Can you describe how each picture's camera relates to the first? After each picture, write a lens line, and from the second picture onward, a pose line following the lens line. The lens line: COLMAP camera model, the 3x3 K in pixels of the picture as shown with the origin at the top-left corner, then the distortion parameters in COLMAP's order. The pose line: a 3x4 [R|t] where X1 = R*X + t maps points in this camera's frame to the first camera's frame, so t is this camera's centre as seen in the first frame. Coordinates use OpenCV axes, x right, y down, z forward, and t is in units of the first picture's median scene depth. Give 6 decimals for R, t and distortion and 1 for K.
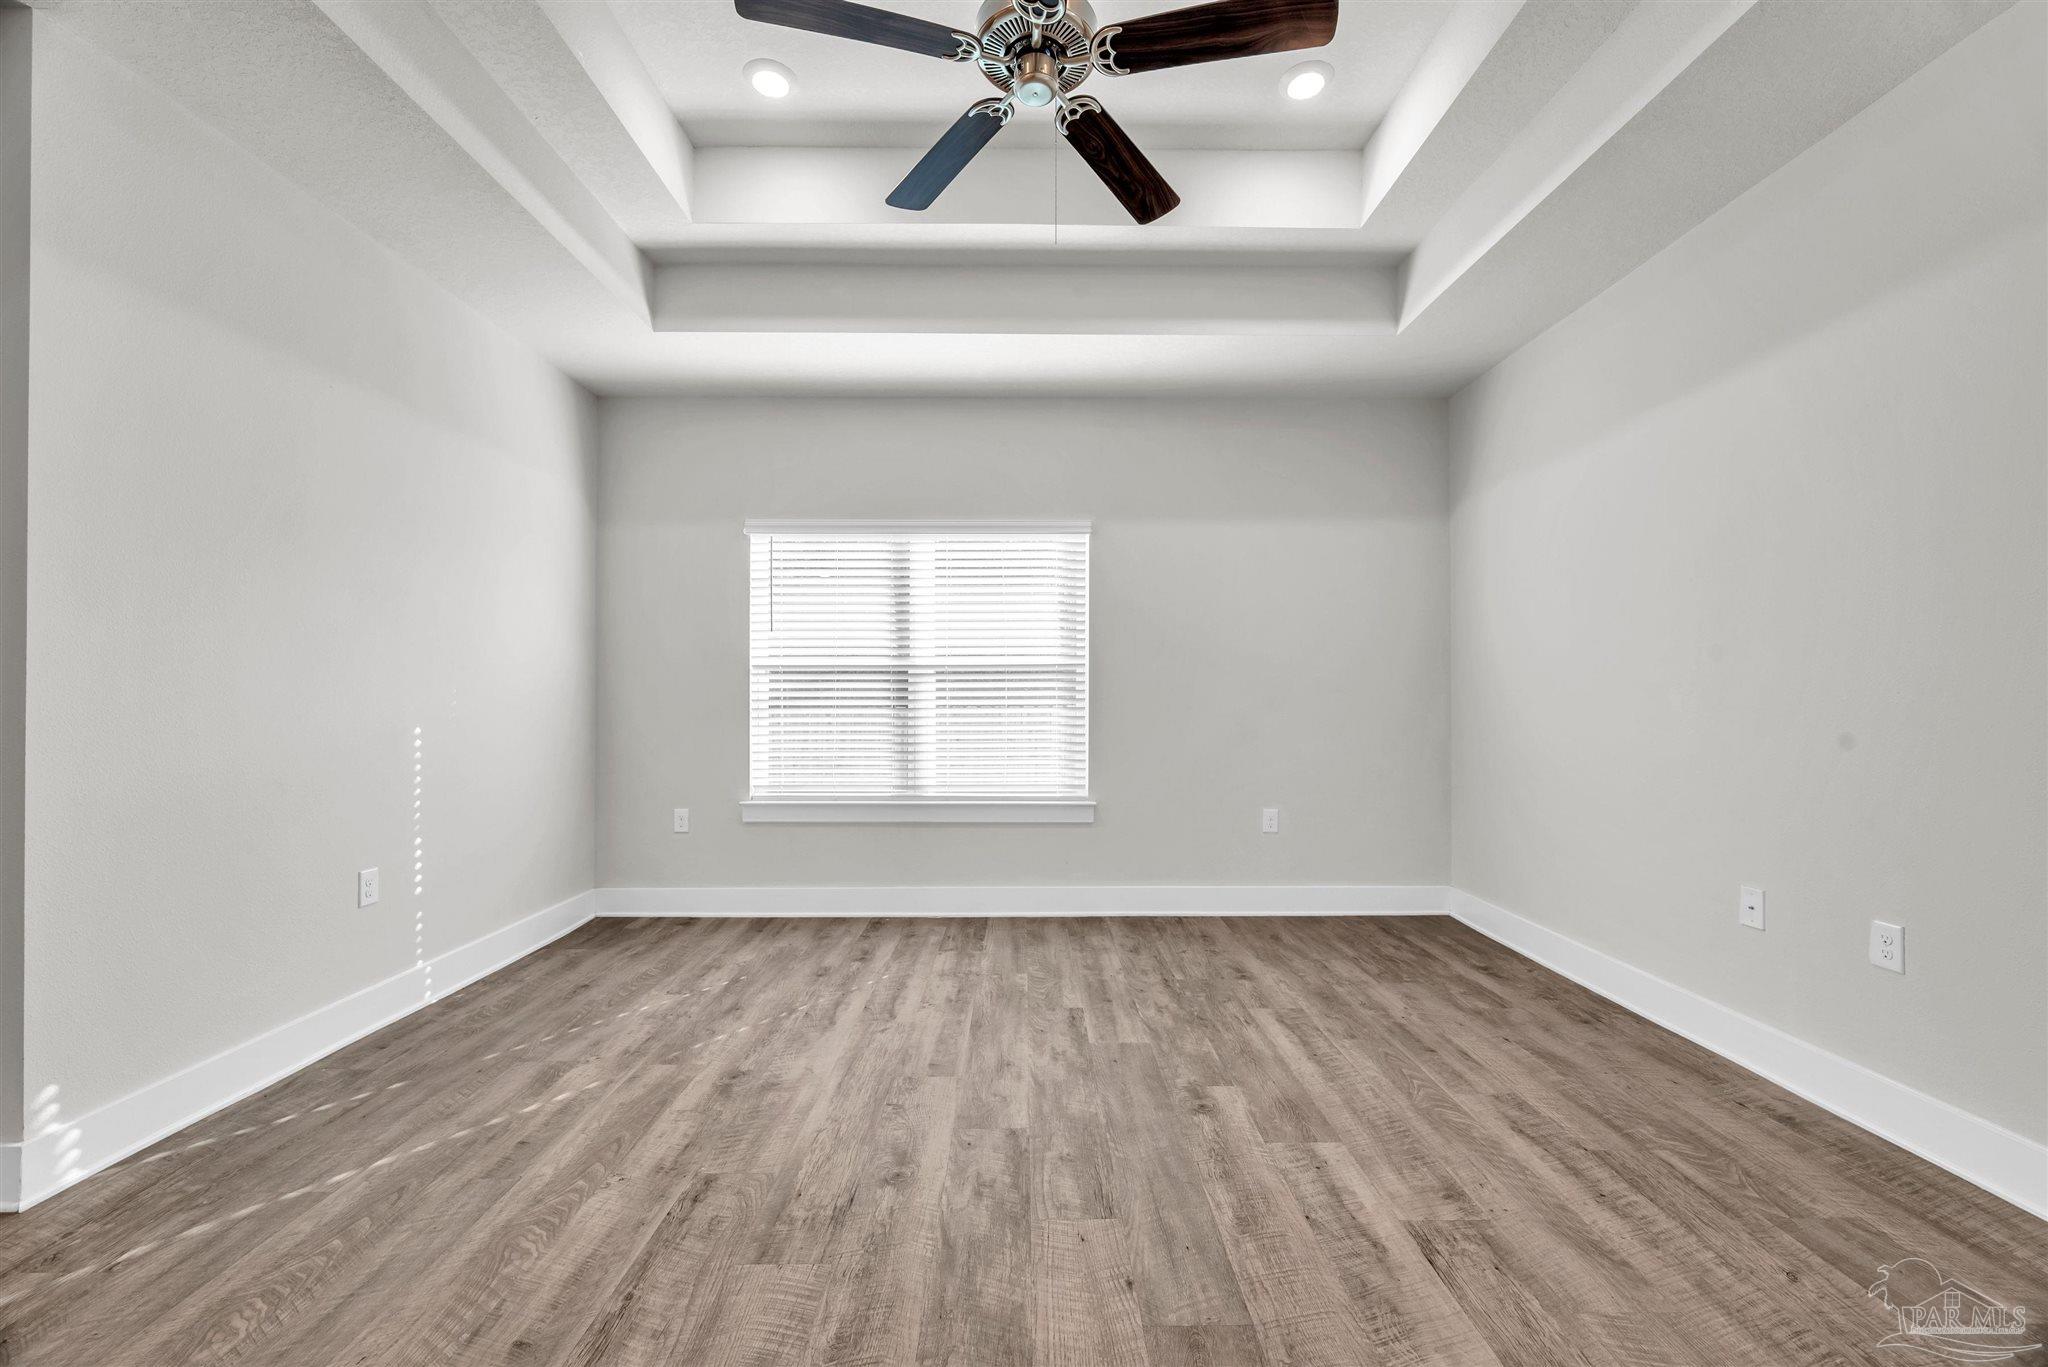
lens RADIAL K [[814.3, 0, 1029.0], [0, 814.3, 694.5], [0, 0, 1]] dist [-0.000663, -0.000915]
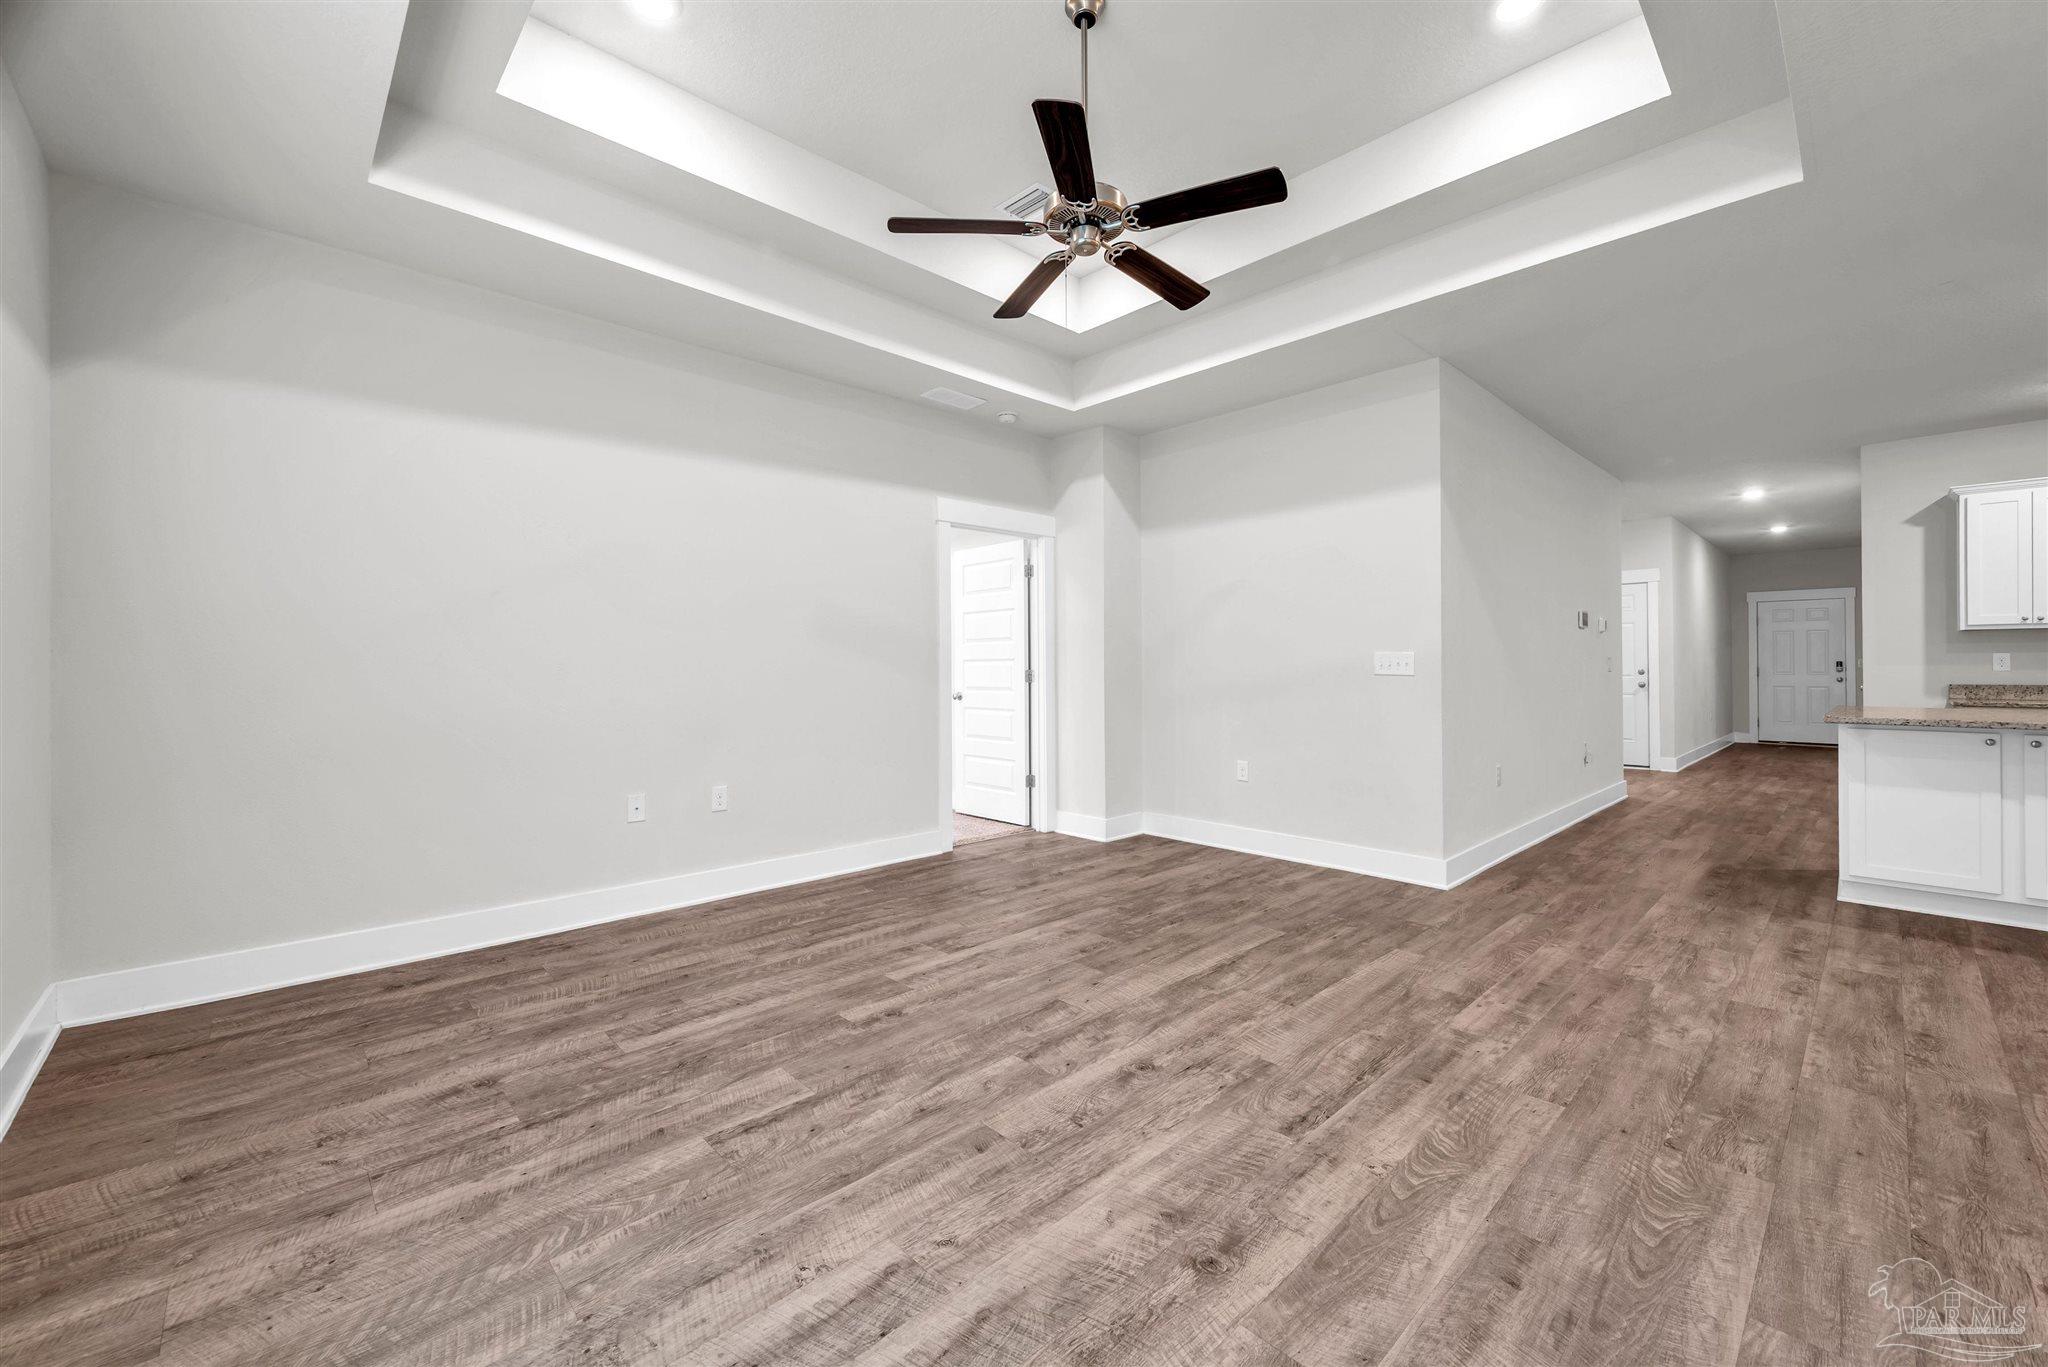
lens RADIAL K [[814.3, 0, 1019.8], [0, 814.3, 674.2], [0, 0, 1]] dist [-0.000663, -0.000915]
pose [[-0.676410, -0.001401, 0.736524, -0.735219], [0.001067, 0.999995, 0.002882, 0.006126], [-0.736525, 0.002735, -0.676405, 1.550286]]
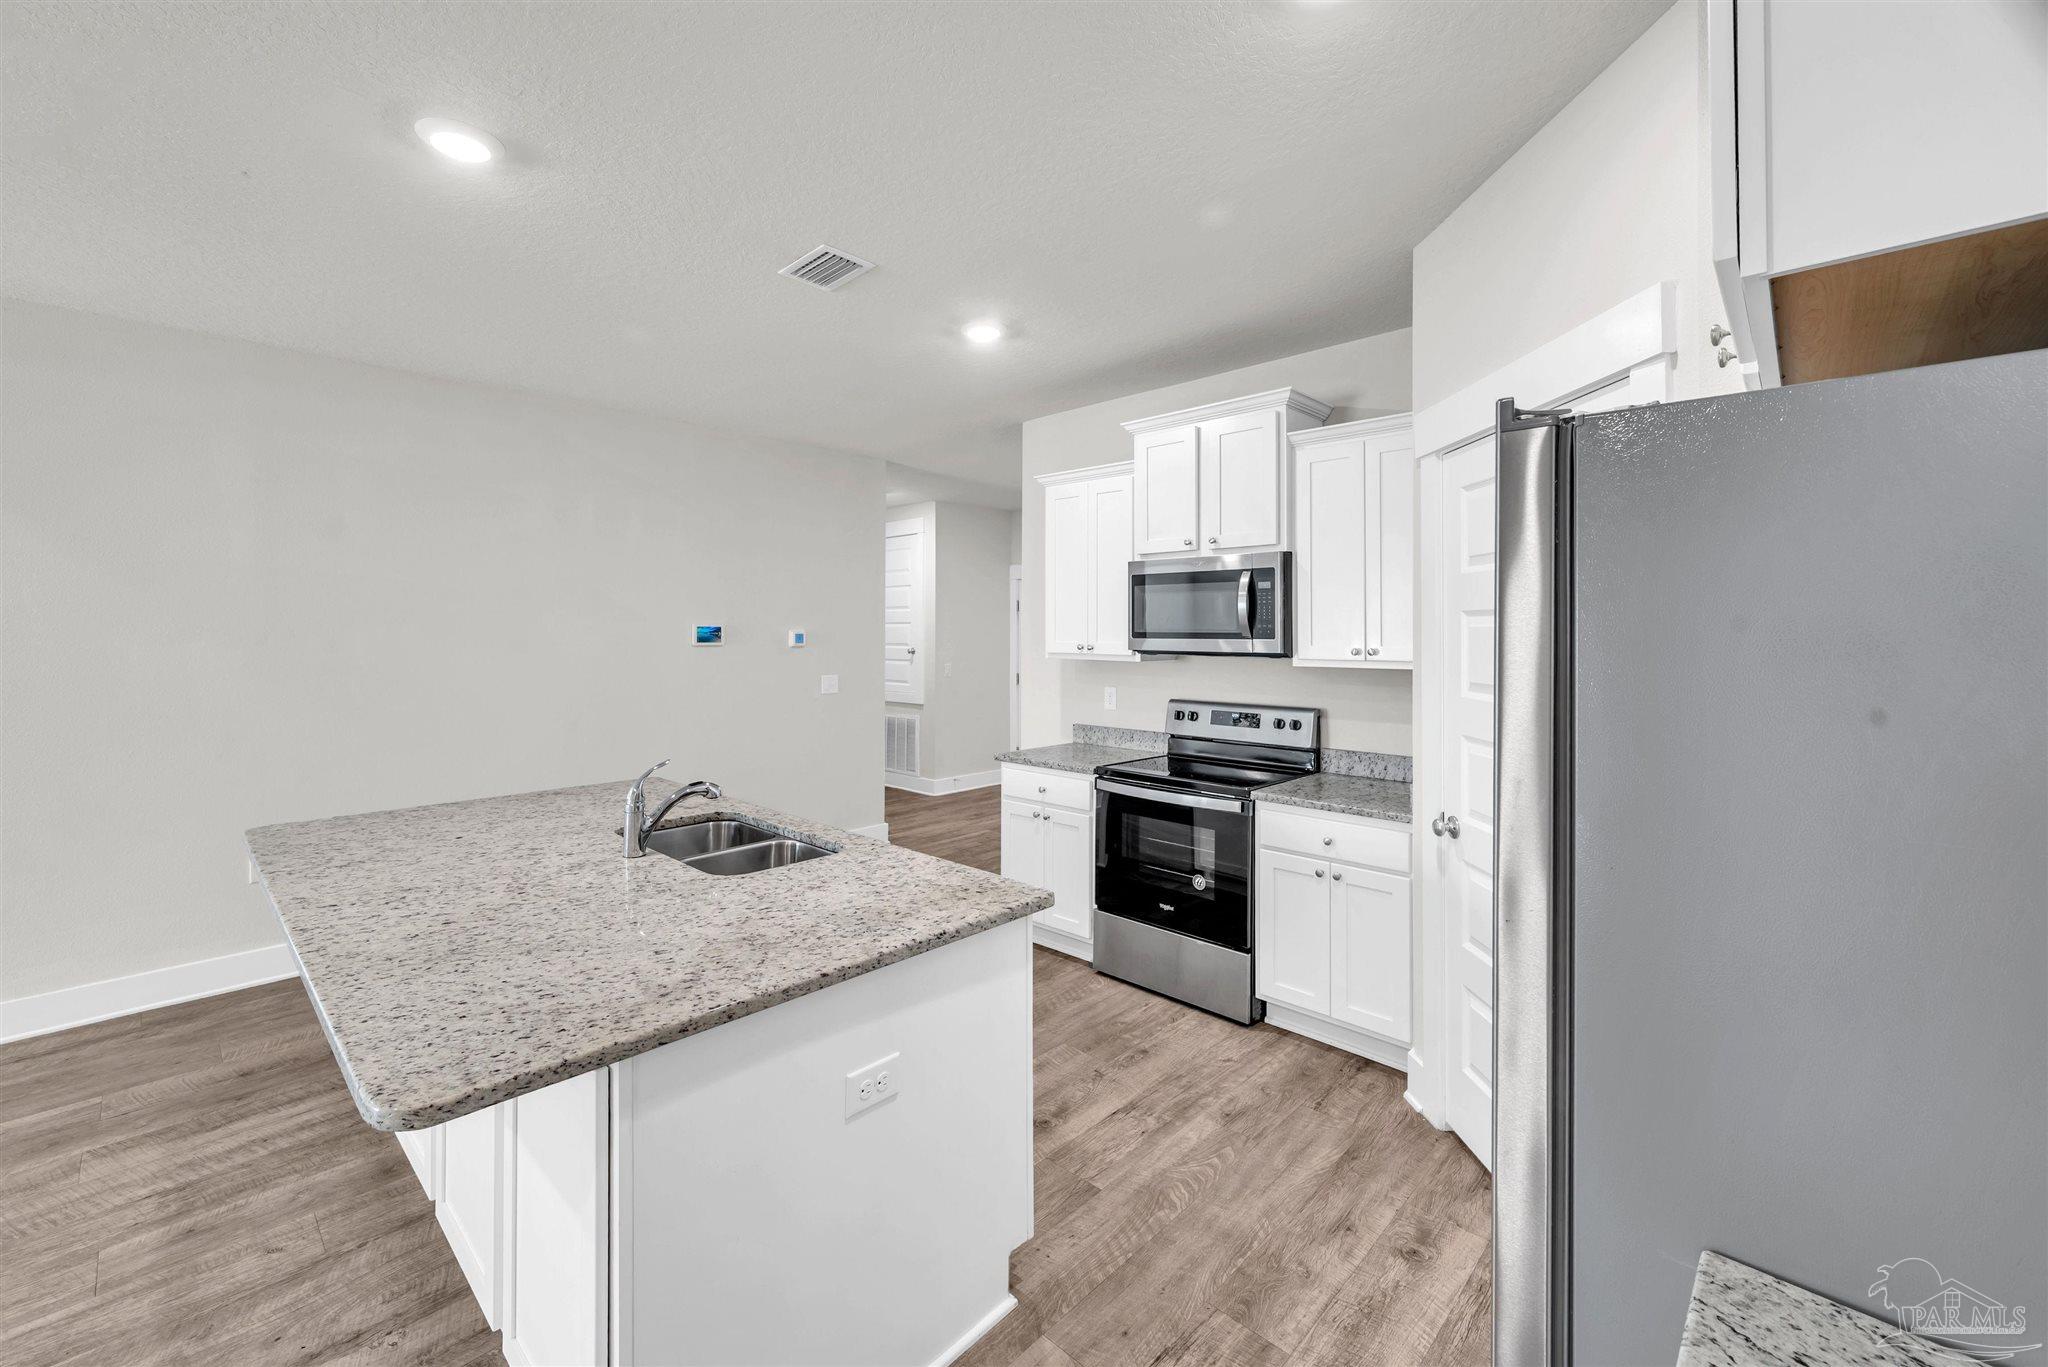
lens RADIAL K [[814.3, 0, 1001.4], [0, 814.3, 633.9], [0, 0, 1]] dist [-0.000663, -0.000915]
pose [[-0.717548, 0.001790, 0.696507, -1.973136], [-0.003668, 0.999973, -0.006348, -0.144585], [-0.696499, -0.007110, -0.717522, -0.494426]]
